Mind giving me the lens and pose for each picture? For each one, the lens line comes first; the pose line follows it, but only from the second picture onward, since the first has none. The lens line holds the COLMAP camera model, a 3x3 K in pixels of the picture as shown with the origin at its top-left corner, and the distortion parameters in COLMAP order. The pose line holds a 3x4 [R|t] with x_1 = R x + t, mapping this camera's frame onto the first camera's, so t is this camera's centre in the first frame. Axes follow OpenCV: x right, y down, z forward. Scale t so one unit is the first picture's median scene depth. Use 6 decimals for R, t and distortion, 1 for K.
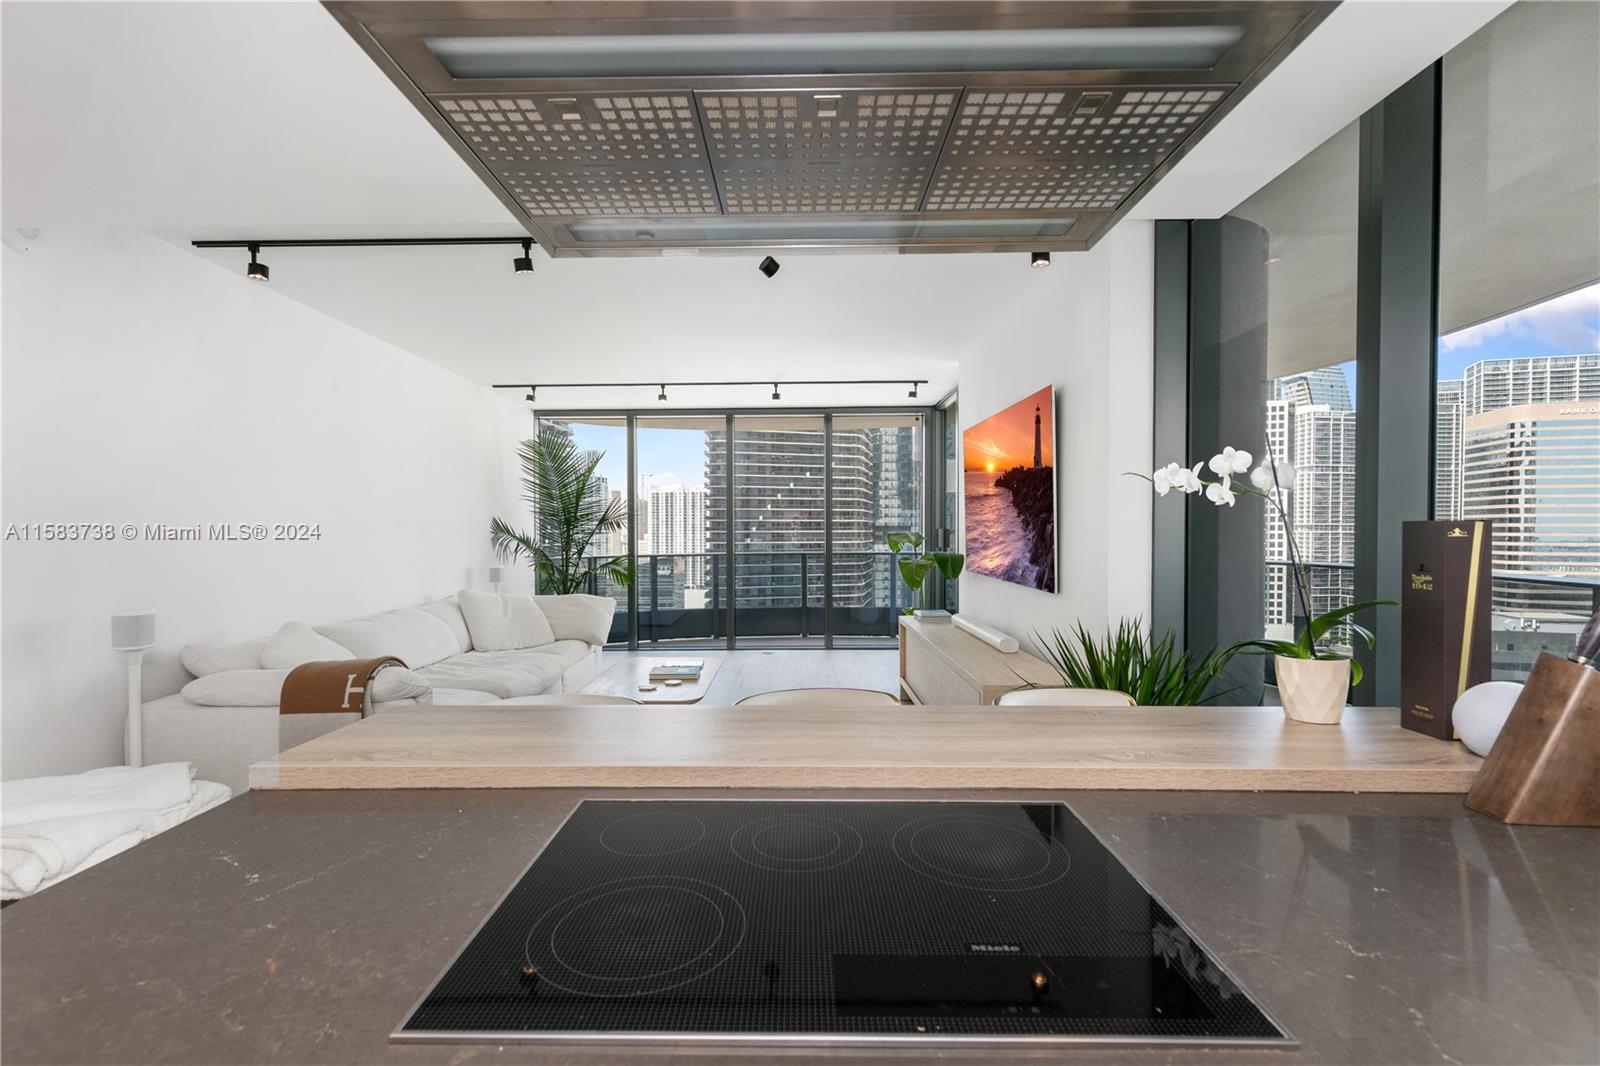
lens RADIAL K [[744.8, 0, 796.4], [0, 744.8, 534.6], [0, 0, 1]] dist [0.037614, -0.016802]
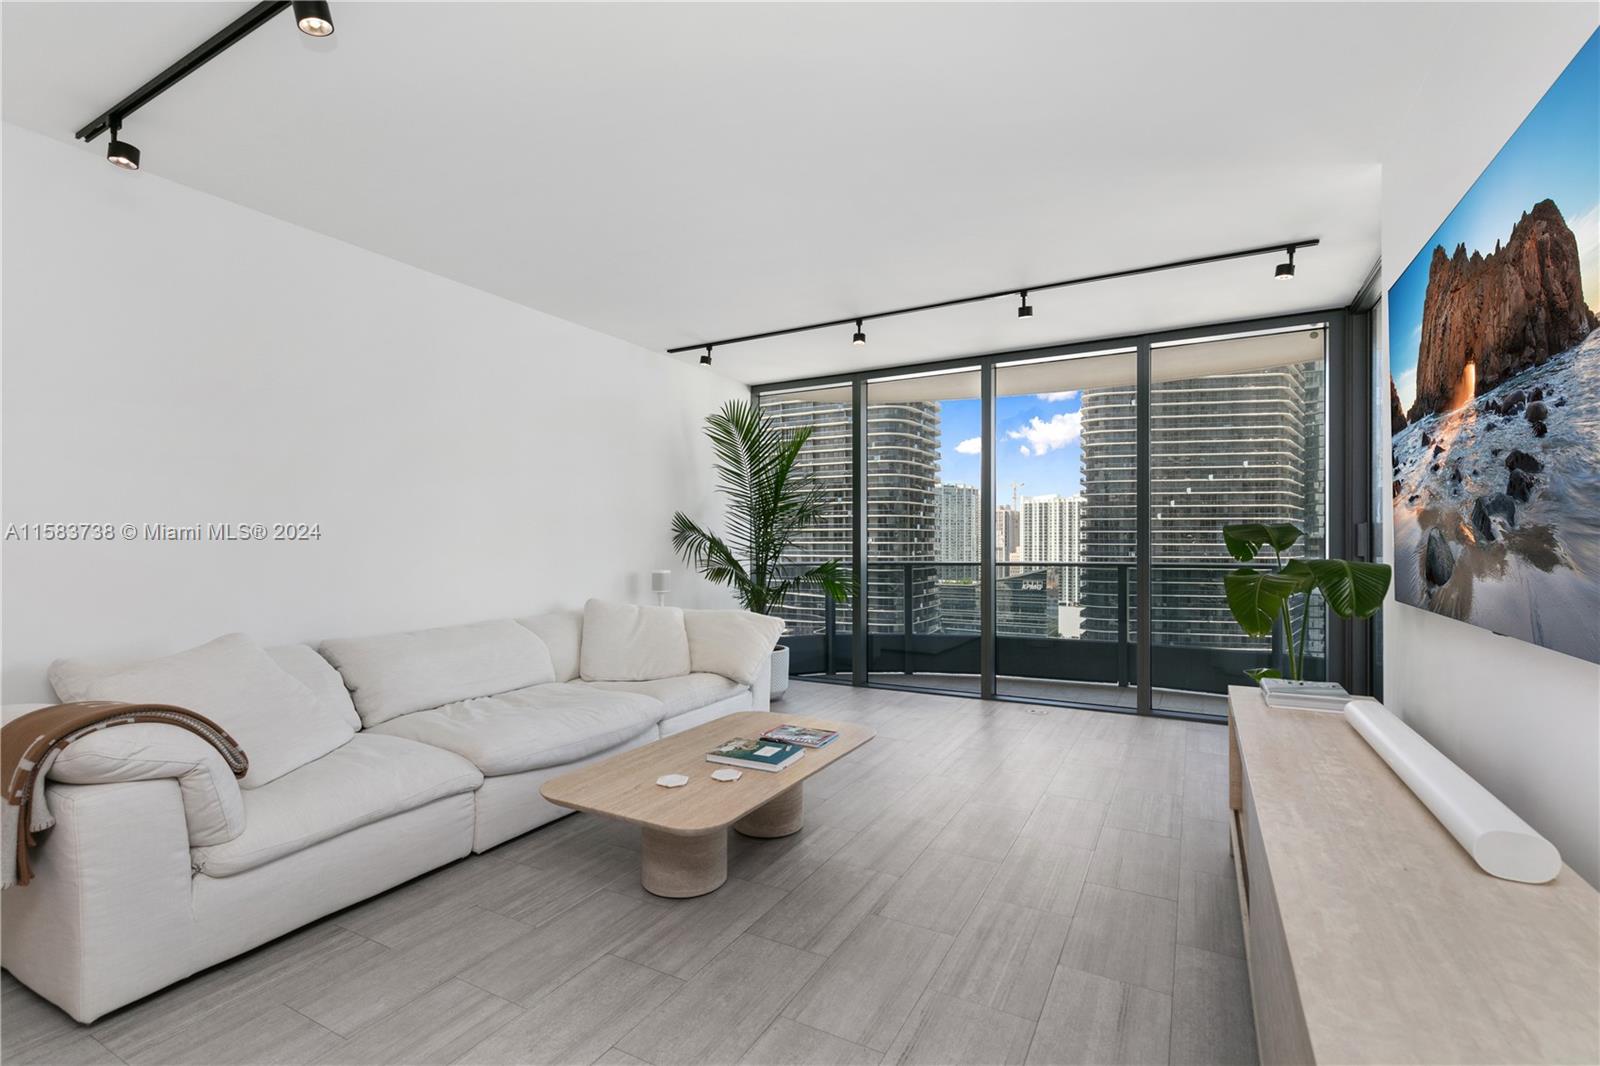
lens RADIAL K [[733.6, 0, 796.0], [0, 733.6, 536.3], [0, 0, 1]] dist [0.004355, -0.000032]
pose [[0.872163, -0.001480, -0.489214, 0.100715], [-0.006460, 0.999873, -0.014543, 0.013632], [0.489173, 0.015844, 0.872043, 0.344631]]
